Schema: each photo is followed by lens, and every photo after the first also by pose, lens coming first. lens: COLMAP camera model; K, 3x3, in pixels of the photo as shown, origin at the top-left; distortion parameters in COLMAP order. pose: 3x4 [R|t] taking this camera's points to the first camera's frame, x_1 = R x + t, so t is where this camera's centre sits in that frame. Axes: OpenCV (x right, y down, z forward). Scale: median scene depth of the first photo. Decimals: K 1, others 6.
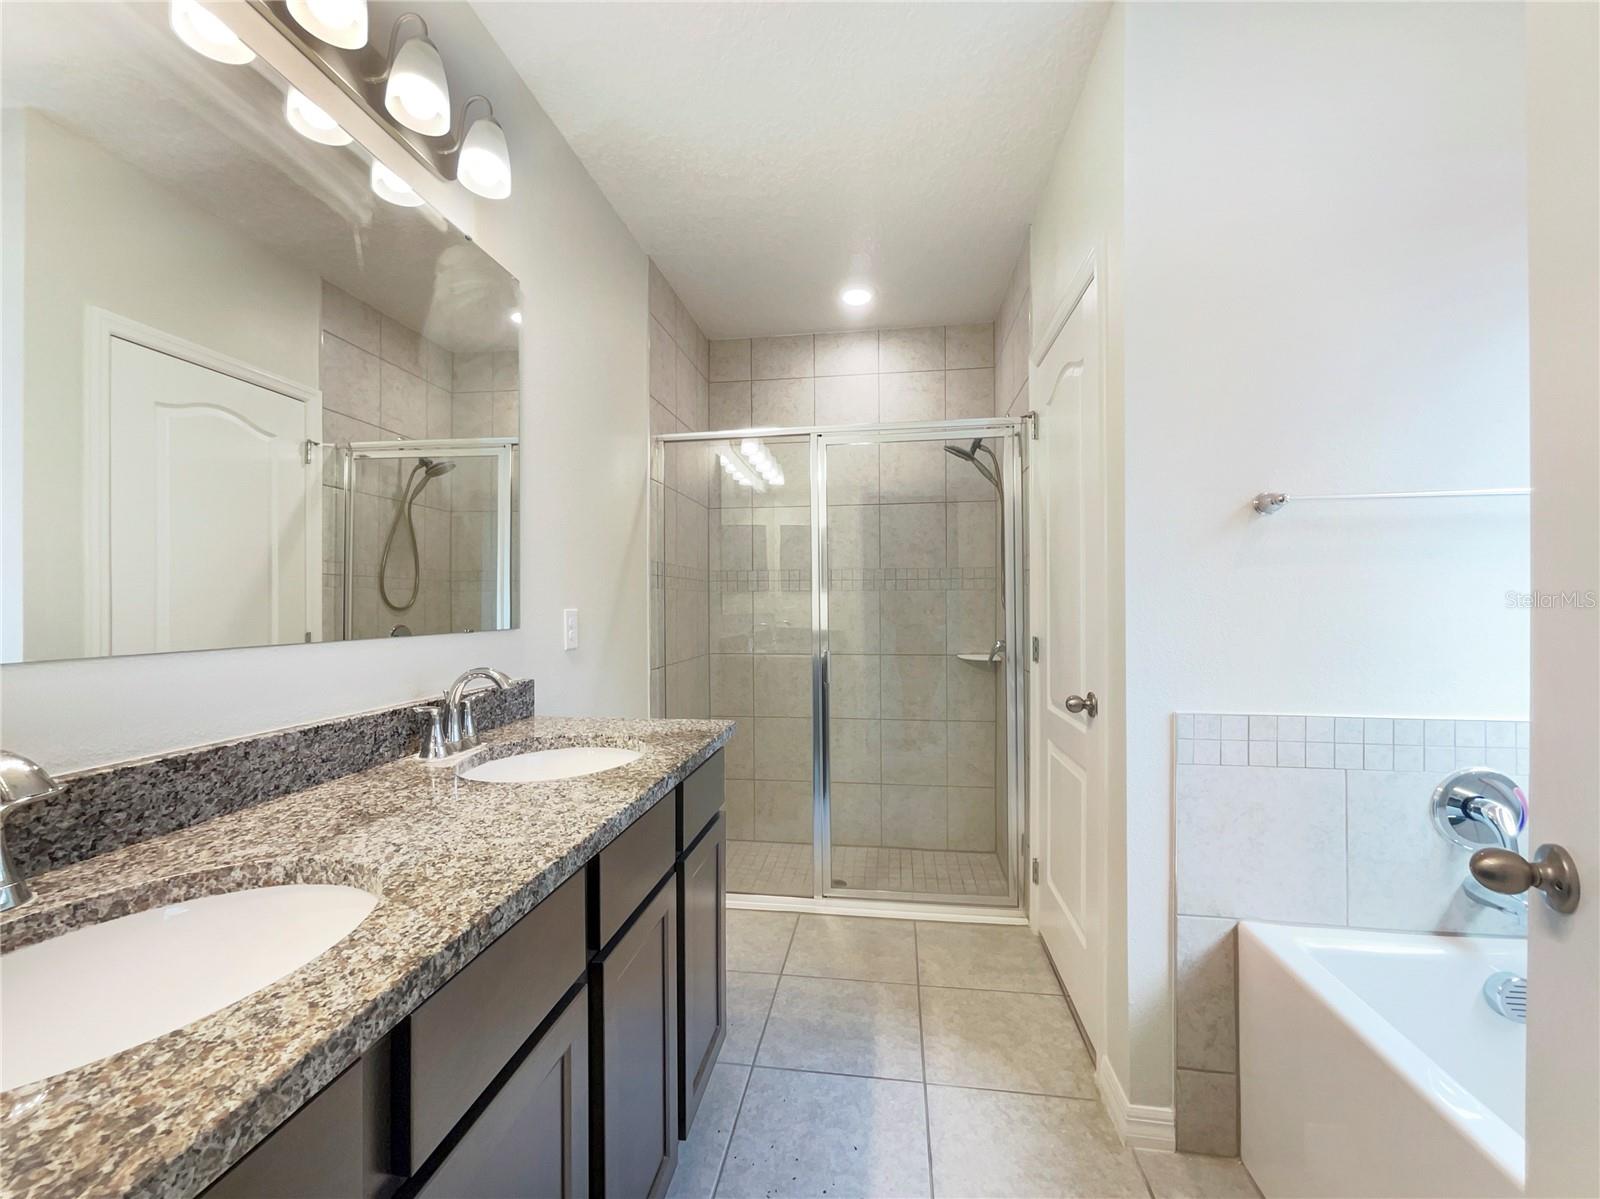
lens RADIAL K [[648.5, 0, 800.0], [0, 648.5, 599.5], [0, 0, 1]] dist [0.009519, 0.000018]
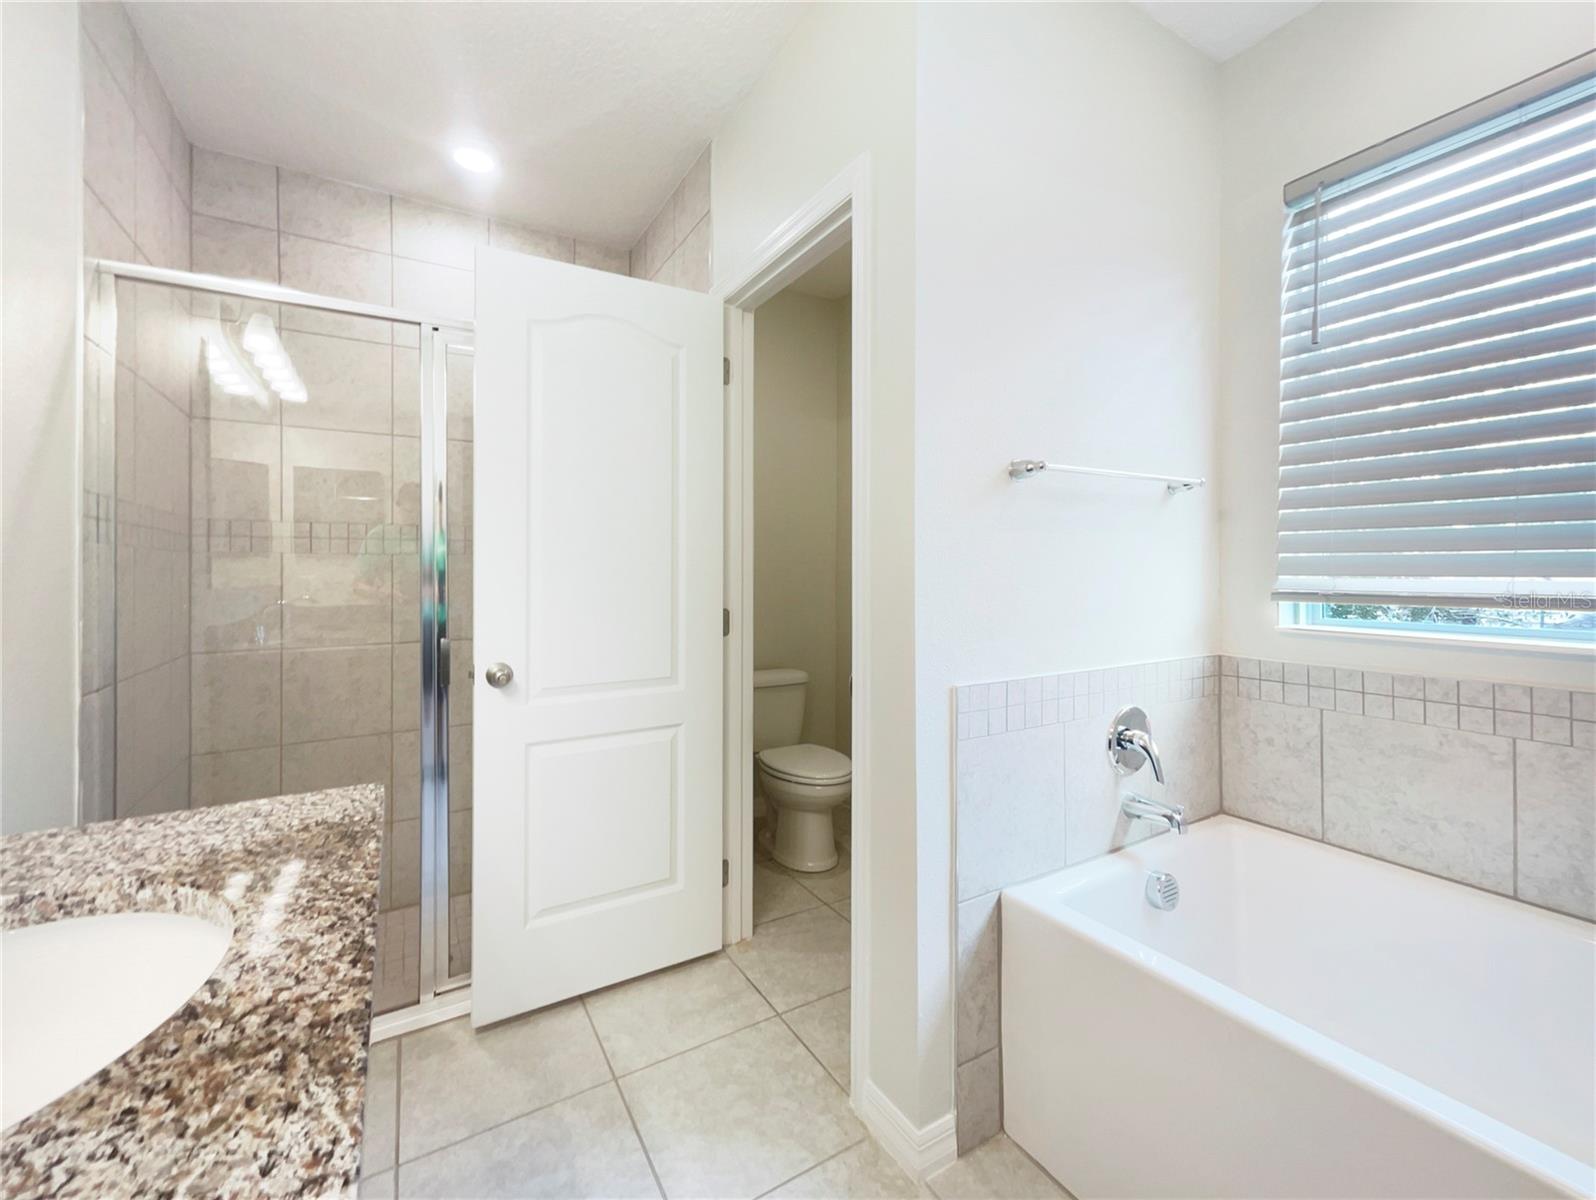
lens RADIAL K [[662.8, 0, 792.3], [0, 662.8, 563.5], [0, 0, 1]] dist [-0.001136, -0.000823]
pose [[0.785516, 0.007359, 0.618798, -0.193648], [-0.001499, 0.999949, -0.009989, 0.008353], [-0.618840, 0.006919, 0.785487, 0.393683]]
